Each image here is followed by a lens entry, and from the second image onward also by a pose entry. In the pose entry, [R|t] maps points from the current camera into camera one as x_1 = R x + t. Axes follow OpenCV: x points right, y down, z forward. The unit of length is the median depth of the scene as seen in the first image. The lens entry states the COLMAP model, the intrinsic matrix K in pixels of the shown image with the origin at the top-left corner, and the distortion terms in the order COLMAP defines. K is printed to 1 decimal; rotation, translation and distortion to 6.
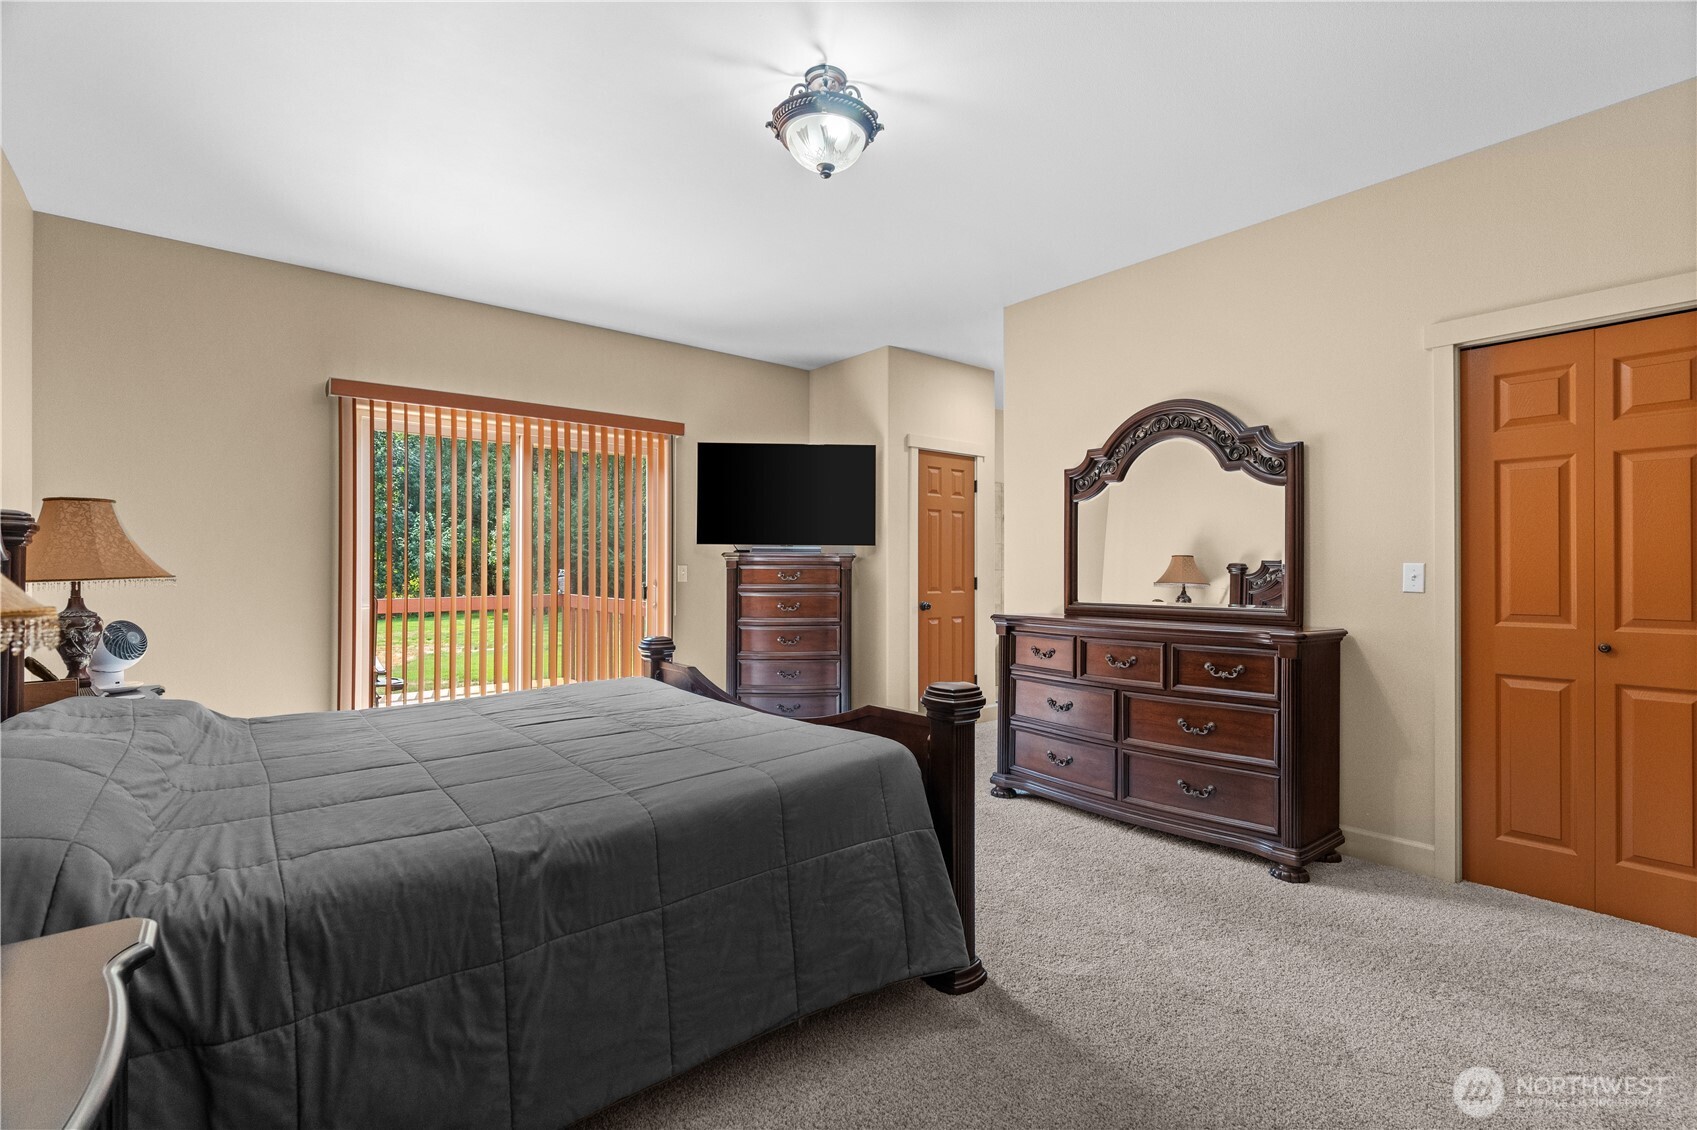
lens RADIAL K [[779.1, 0, 843.5], [0, 779.1, 564.5], [0, 0, 1]] dist [-0.000122, -0.000060]
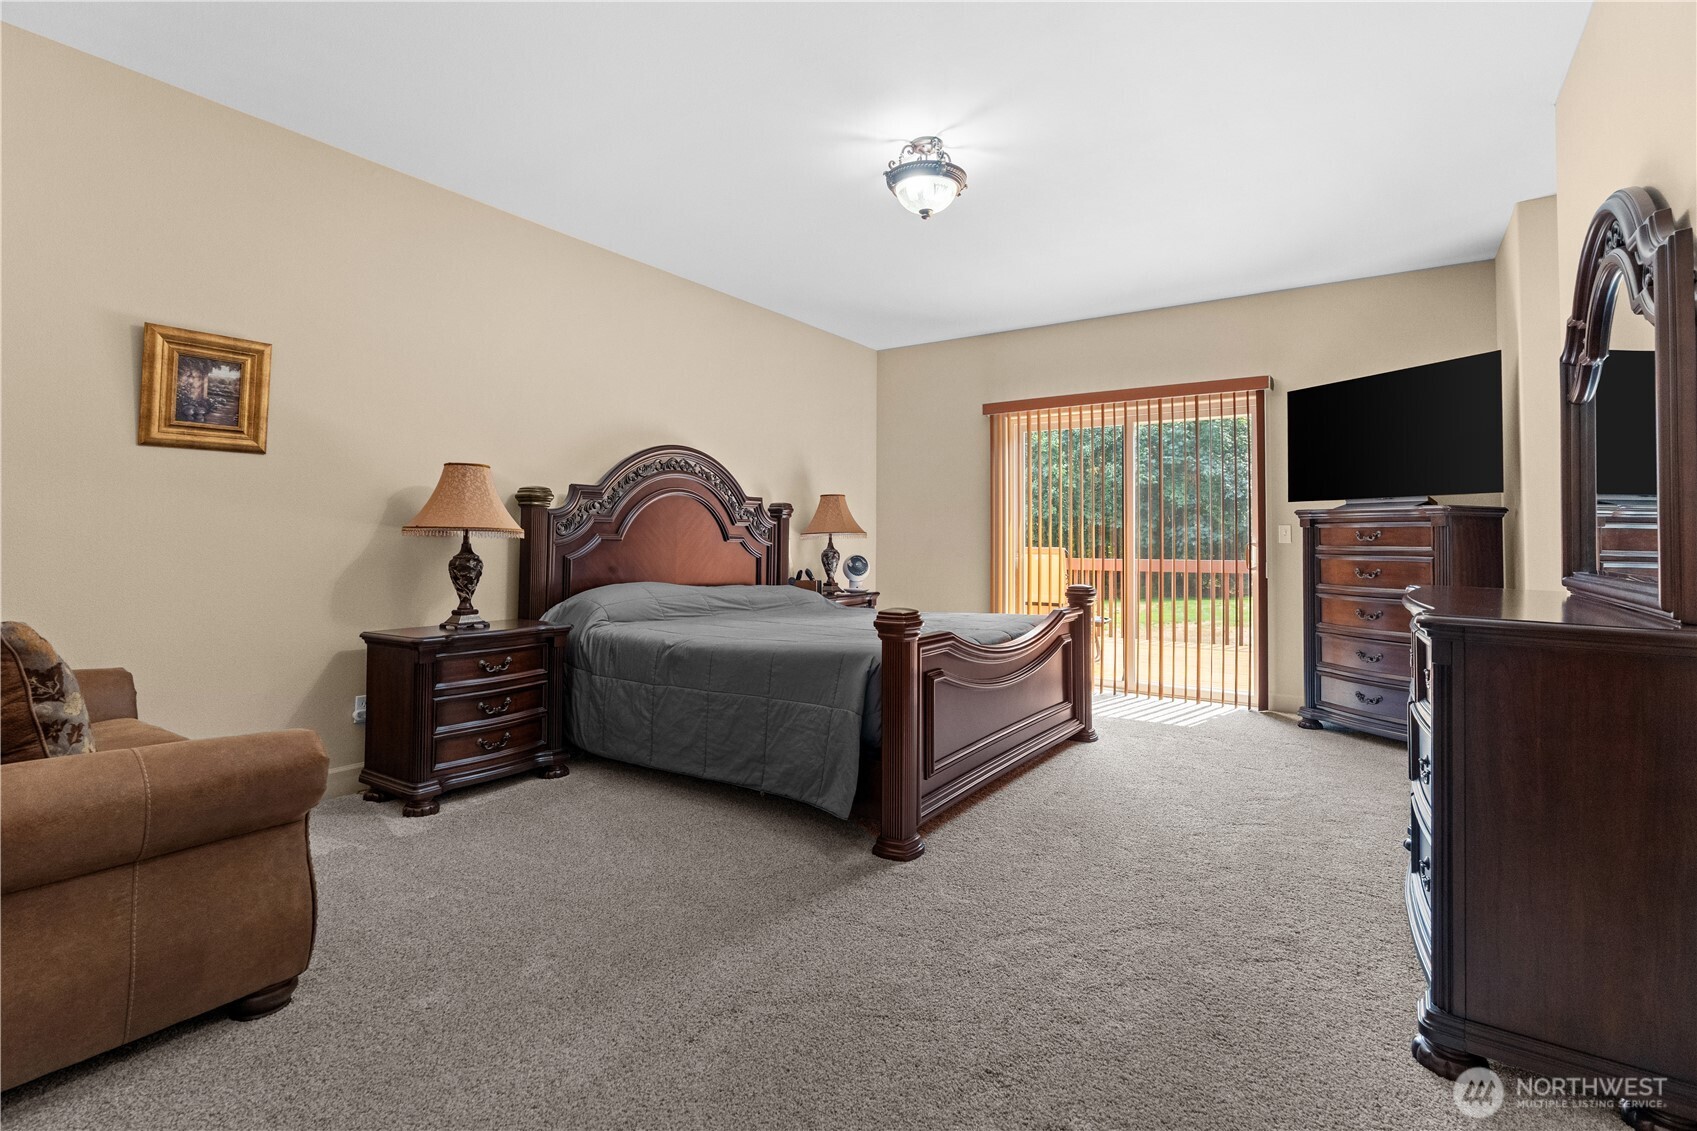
lens RADIAL K [[779.1, 0, 866.0], [0, 779.1, 536.9], [0, 0, 1]] dist [-0.000122, -0.000060]
pose [[0.294631, -0.010735, -0.955551, 0.615022], [-0.004881, 0.999907, -0.012738, 0.032581], [0.955599, 0.008417, 0.294551, 0.292097]]
